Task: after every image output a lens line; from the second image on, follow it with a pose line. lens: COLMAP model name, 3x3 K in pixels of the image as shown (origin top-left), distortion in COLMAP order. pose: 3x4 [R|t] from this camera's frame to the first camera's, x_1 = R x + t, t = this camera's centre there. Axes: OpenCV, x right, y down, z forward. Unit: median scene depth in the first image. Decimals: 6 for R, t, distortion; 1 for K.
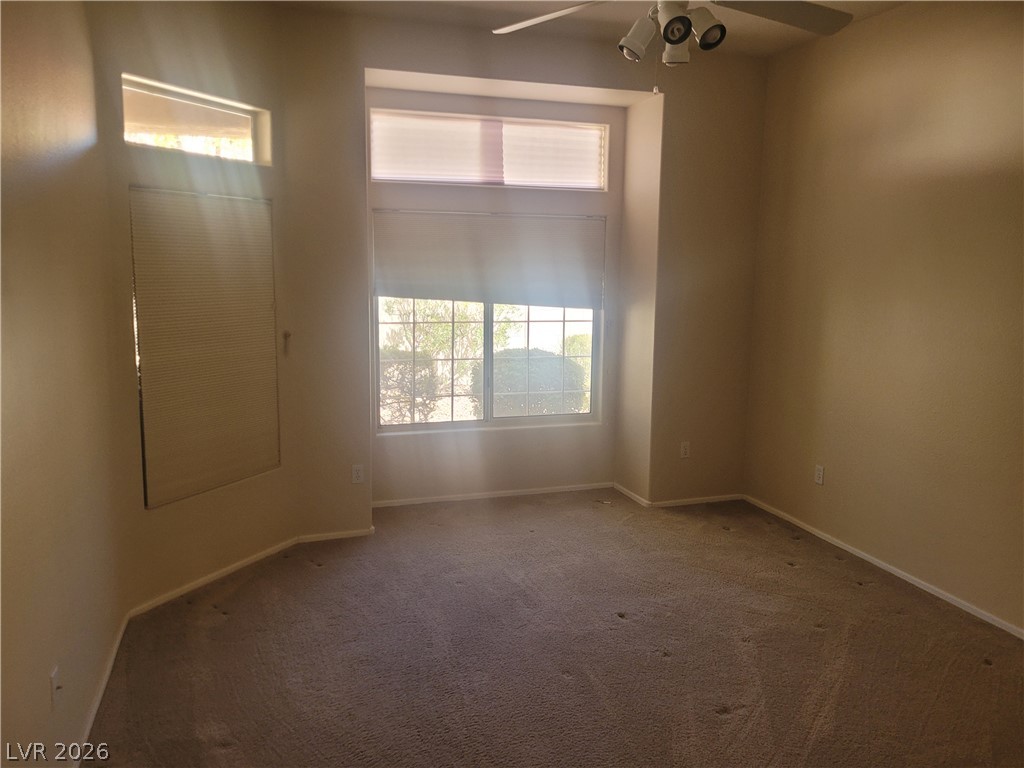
lens RADIAL K [[767.0, 0, 515.1], [0, 767.0, 360.4], [0, 0, 1]] dist [0.025715, -0.003822]
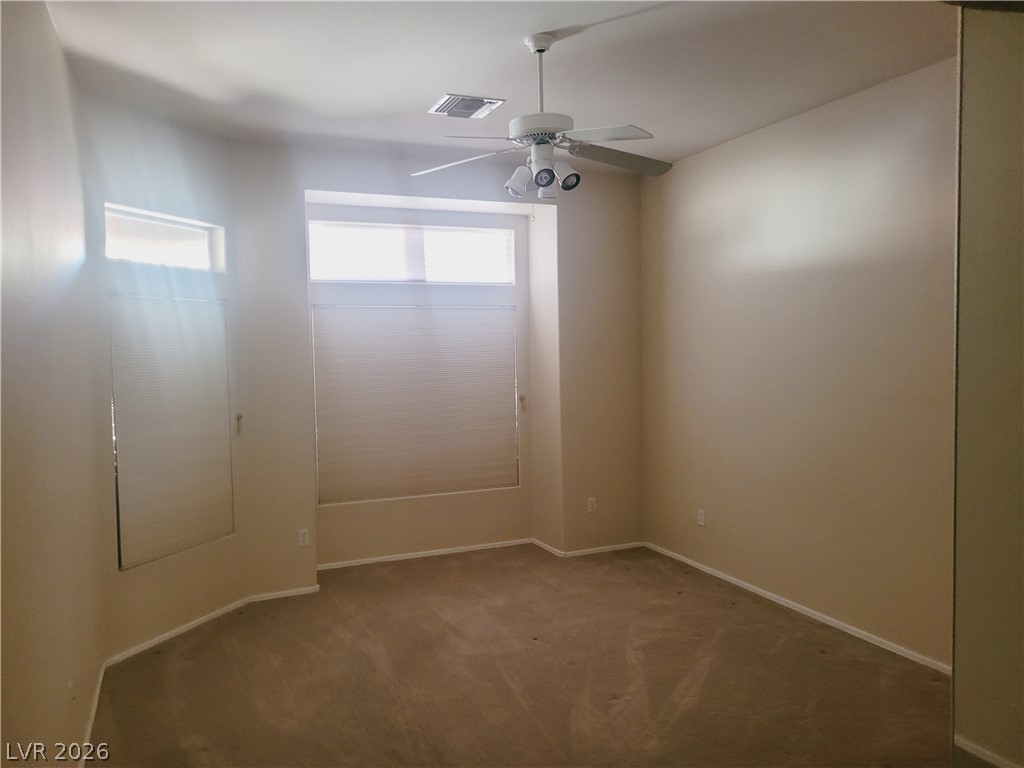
lens RADIAL K [[774.6, 0, 517.3], [0, 774.6, 385.0], [0, 0, 1]] dist [0.036654, -0.034582]
pose [[0.995178, -0.034084, 0.091969, 0.011676], [0.041209, 0.996201, -0.076712, 0.028310], [-0.089005, 0.080132, 0.992803, -0.205625]]
